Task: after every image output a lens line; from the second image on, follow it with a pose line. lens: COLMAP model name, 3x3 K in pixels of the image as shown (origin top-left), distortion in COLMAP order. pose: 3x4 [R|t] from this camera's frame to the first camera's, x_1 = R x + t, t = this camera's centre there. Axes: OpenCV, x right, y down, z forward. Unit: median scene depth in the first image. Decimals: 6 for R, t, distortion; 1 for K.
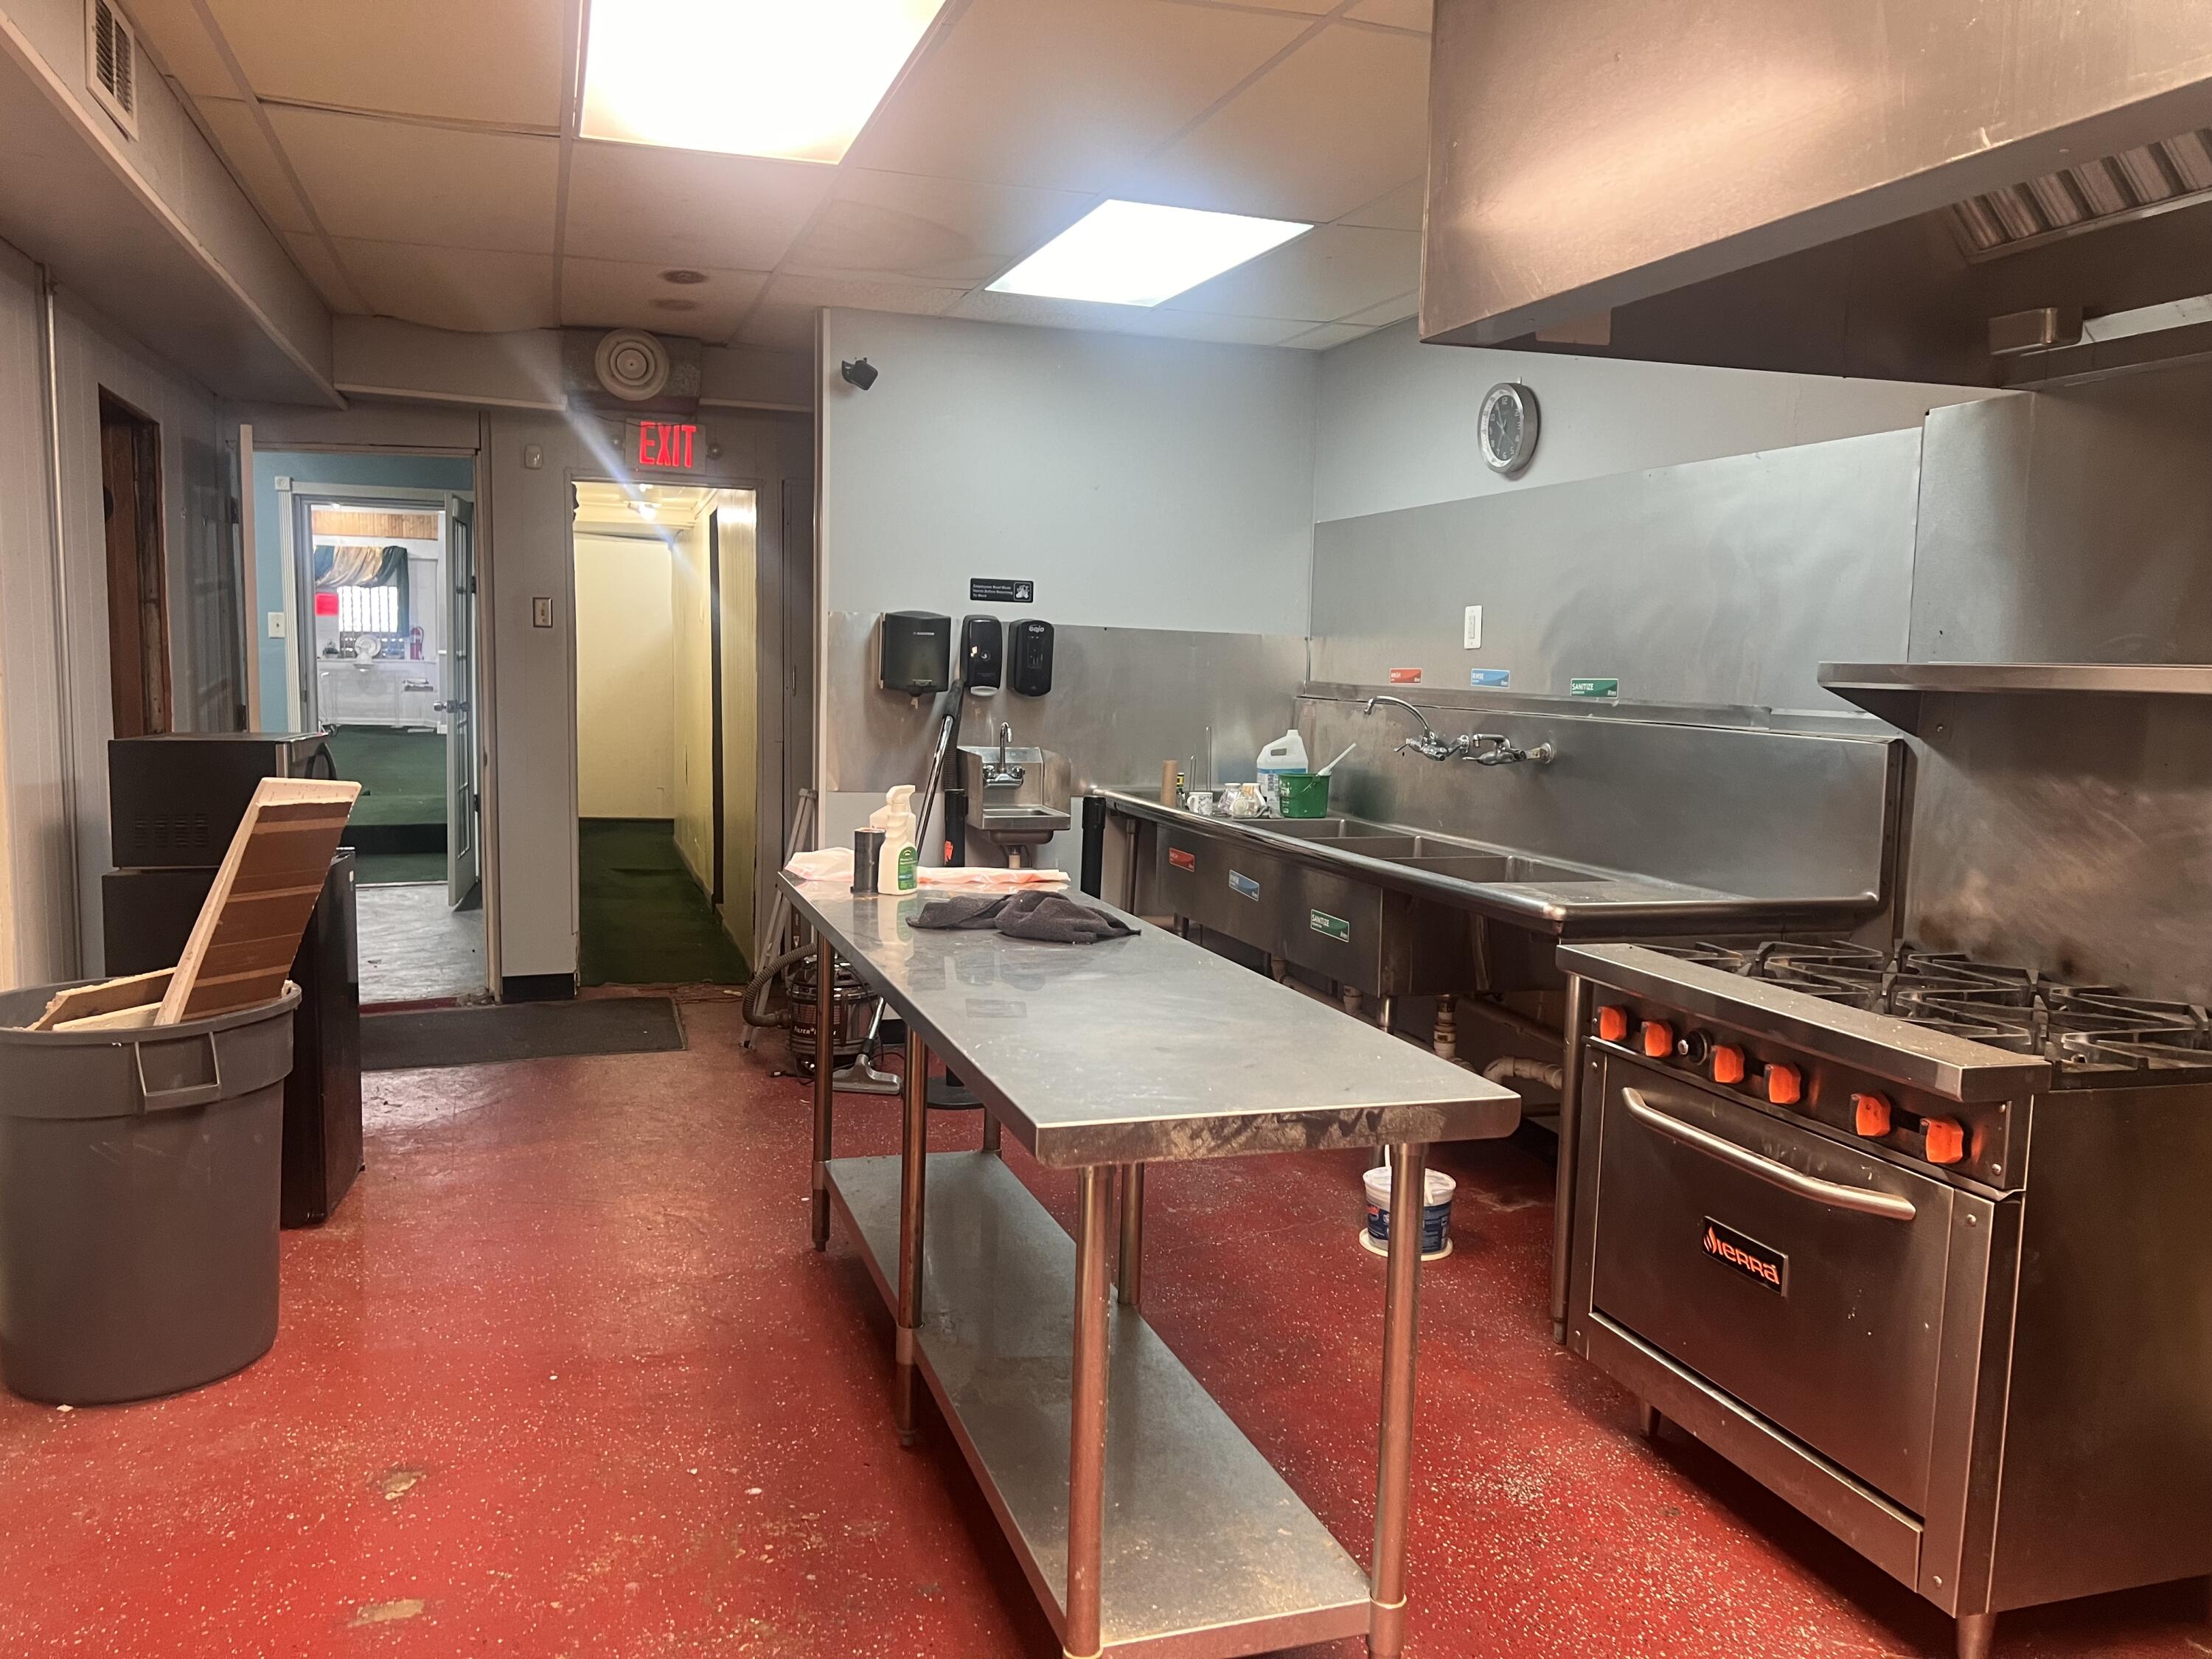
lens RADIAL K [[1680.2, 0, 1106.0], [0, 1680.2, 829.5], [0, 0, 1]] dist [0.178039, -0.409350]
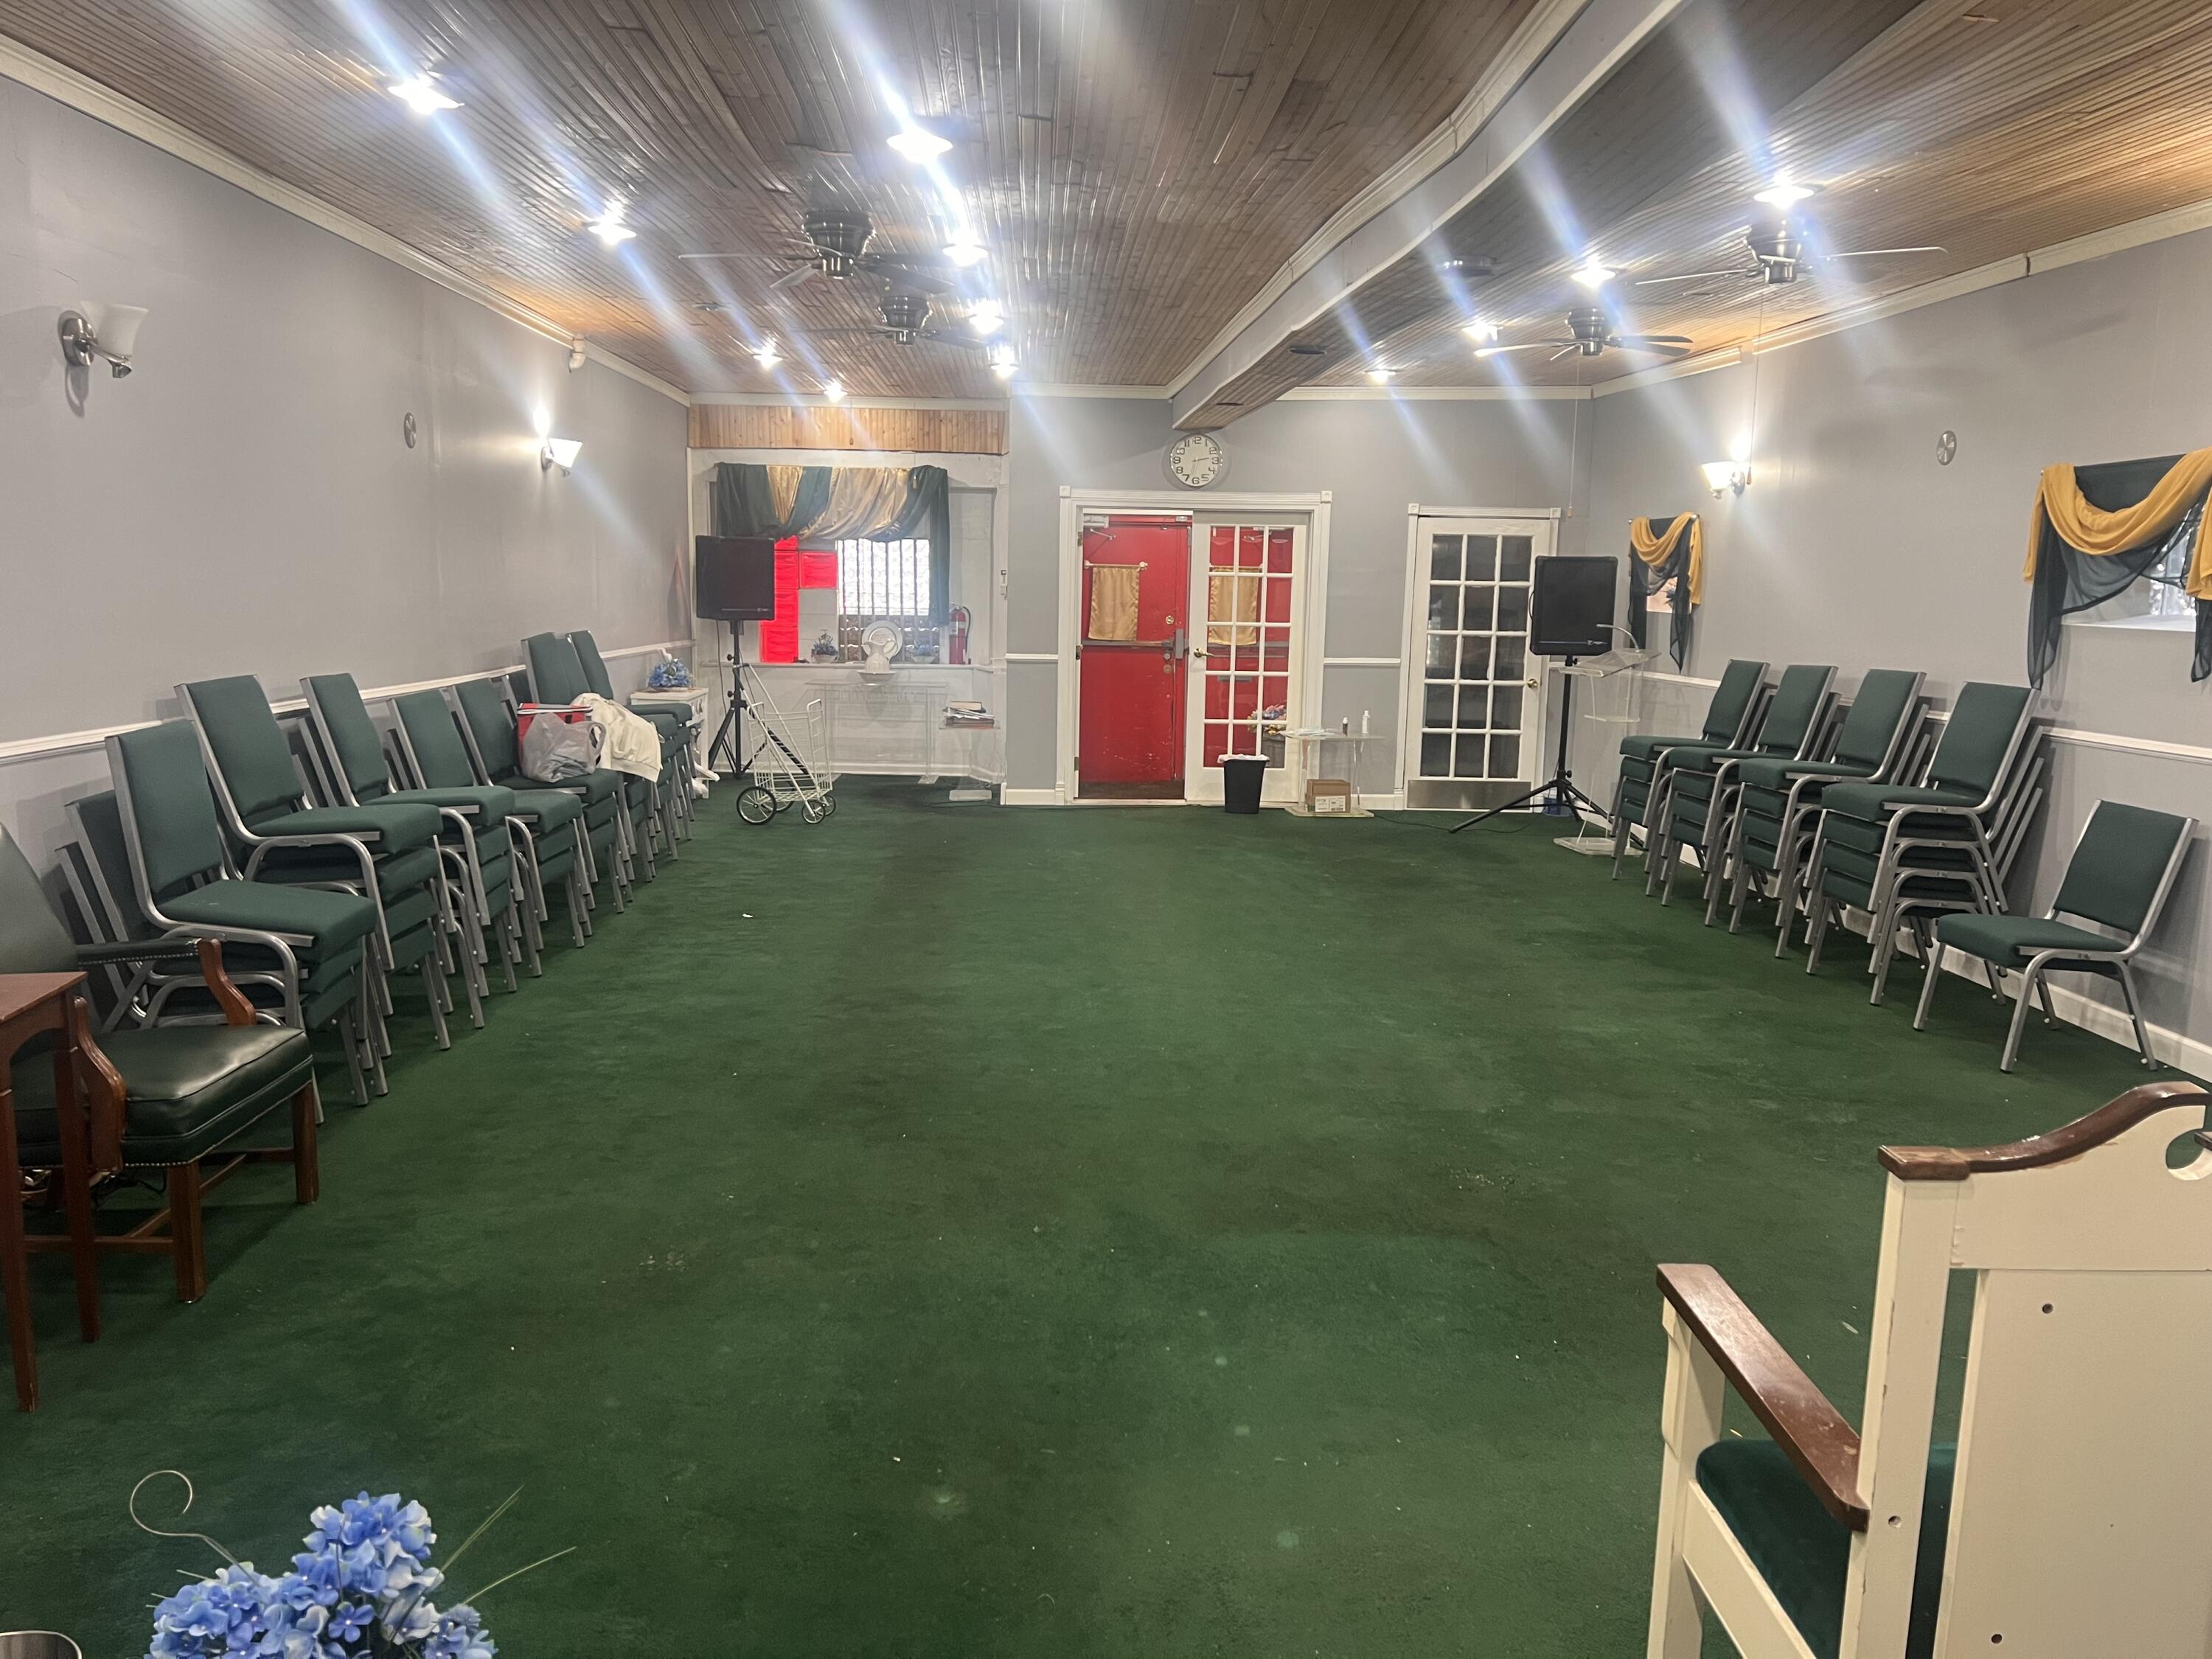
lens RADIAL K [[1680.2, 0, 1106.0], [0, 1680.2, 829.5], [0, 0, 1]] dist [0.178039, -0.409350]
pose [[0.966063, 0.024569, -0.257136, -0.206967], [-0.016224, 0.999272, 0.034525, -0.064053], [0.257797, -0.029182, 0.965758, 0.459373]]
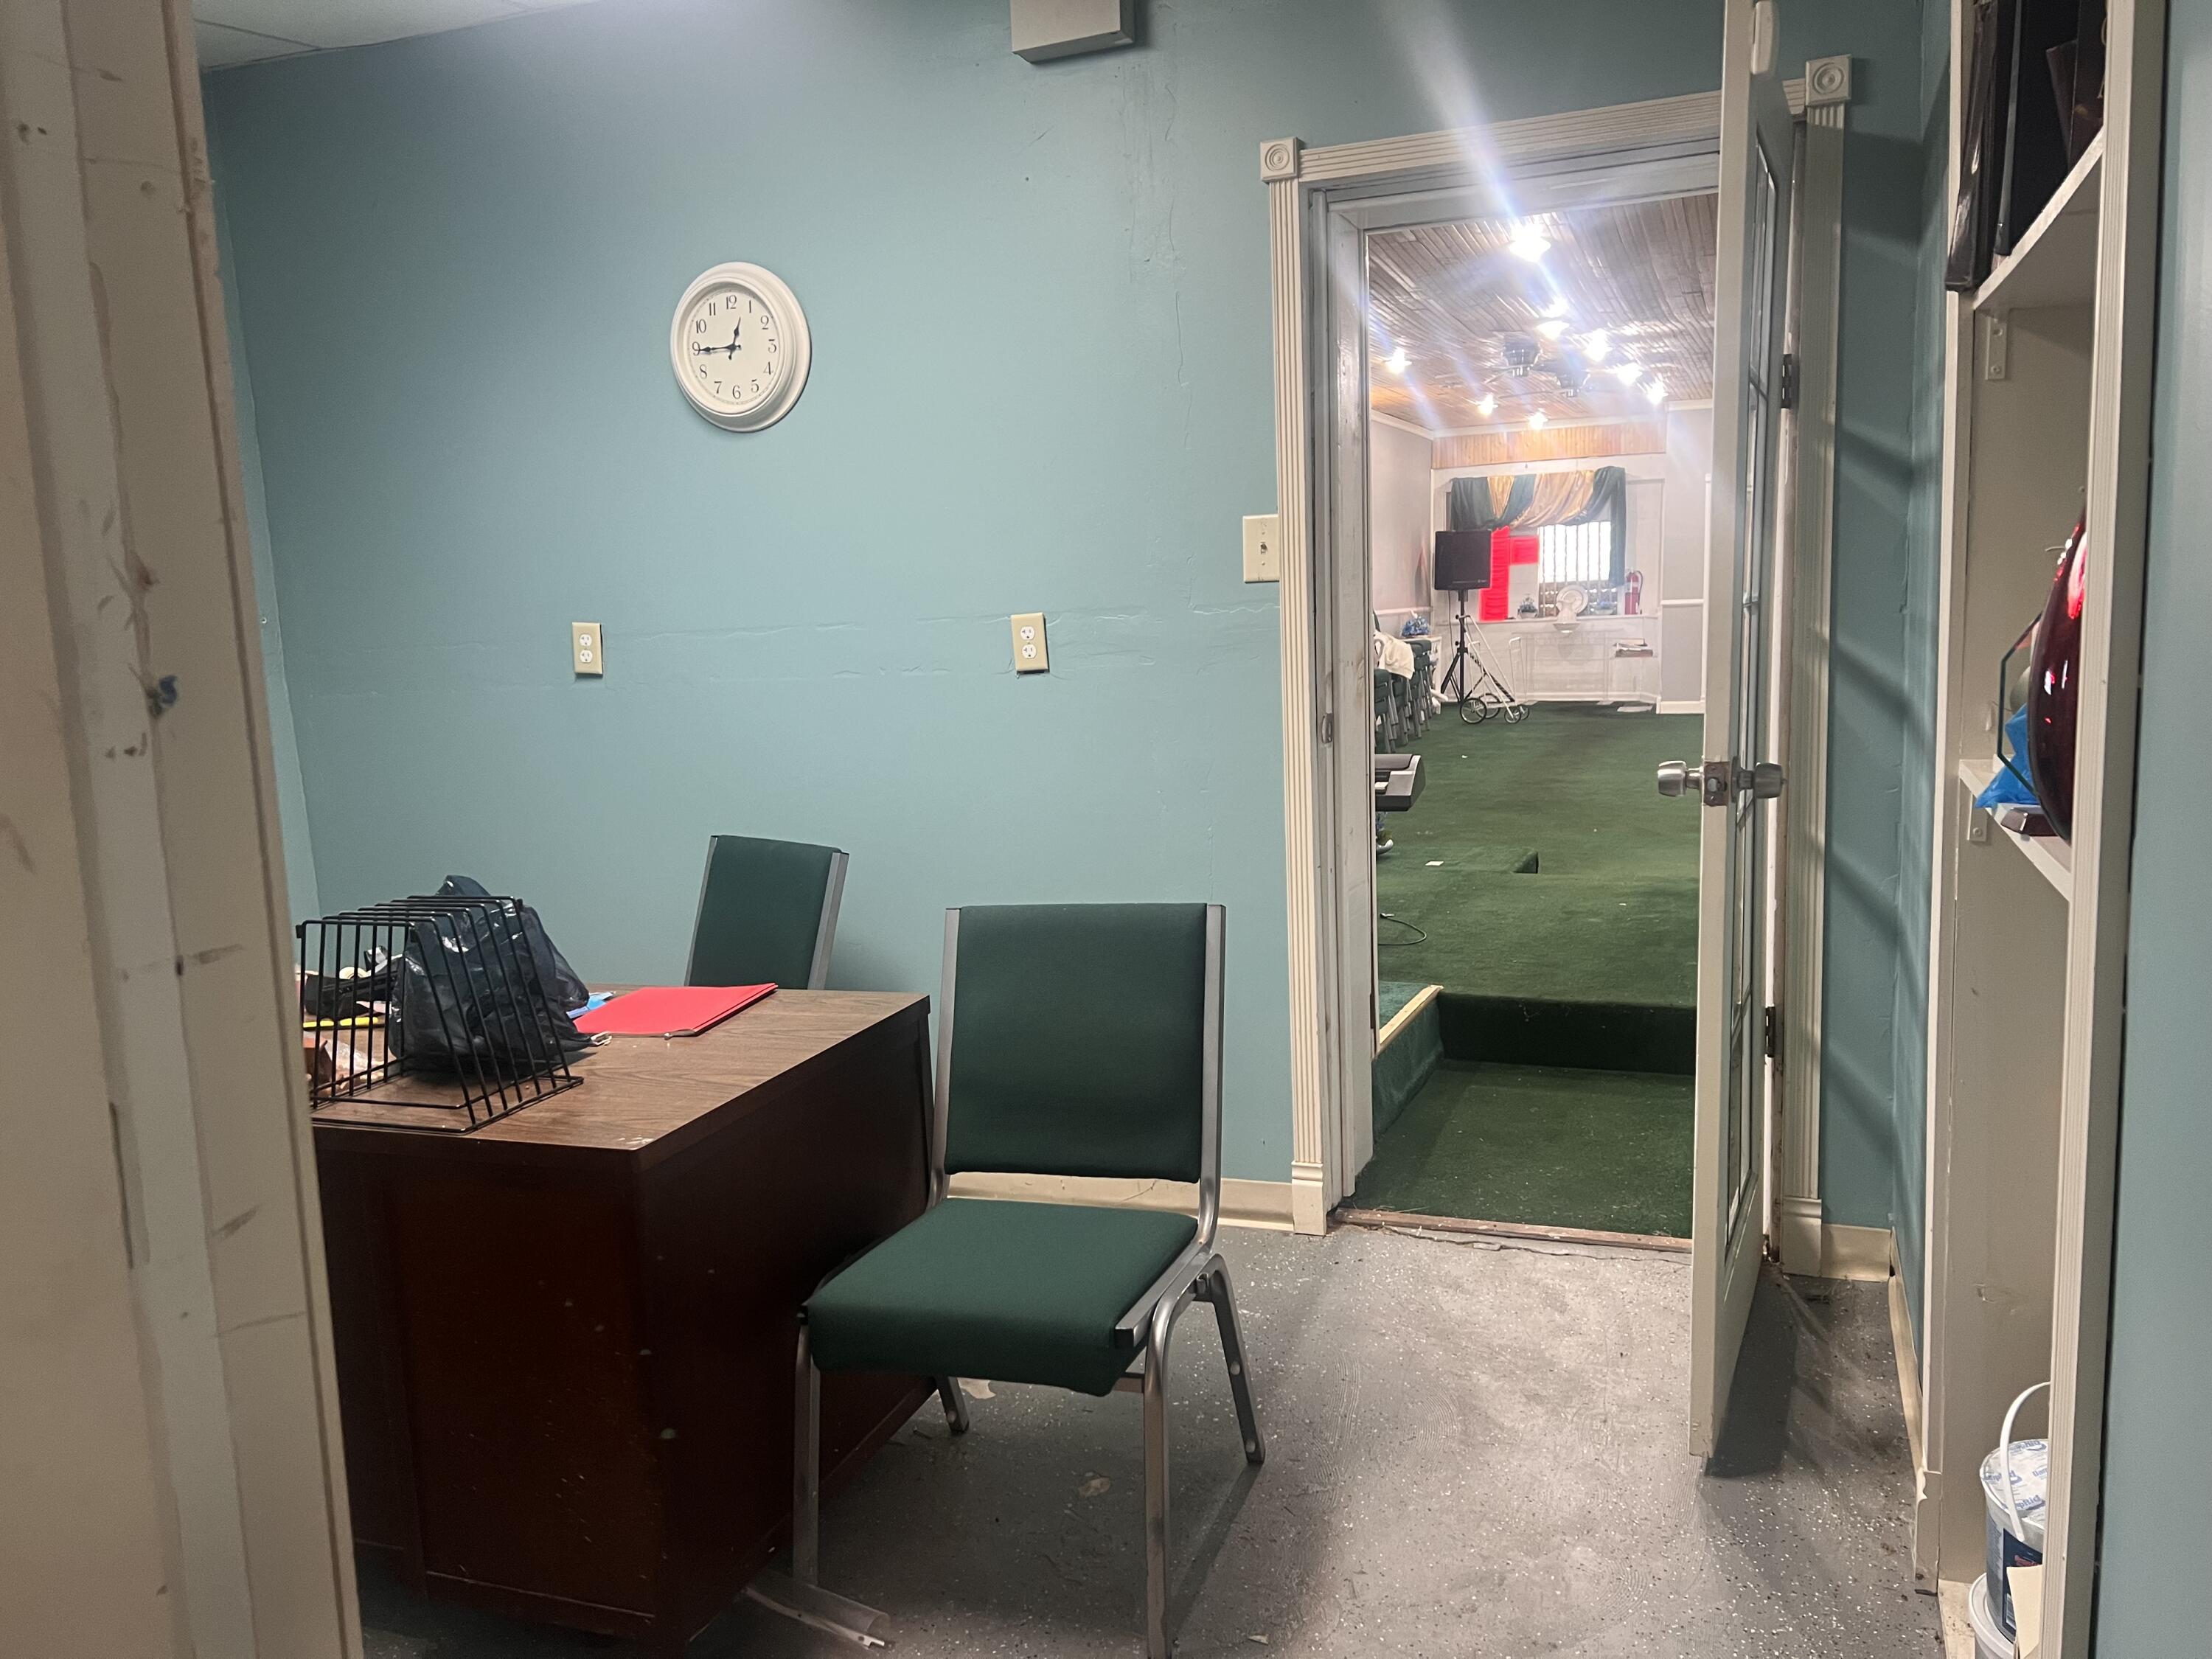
lens RADIAL K [[1680.2, 0, 1106.0], [0, 1680.2, 829.5], [0, 0, 1]] dist [0.178039, -0.409350]
pose [[0.776080, 0.031321, -0.629856, -0.102659], [-0.012046, 0.999320, 0.034851, -0.026898], [0.630520, -0.019460, 0.775929, 0.259102]]
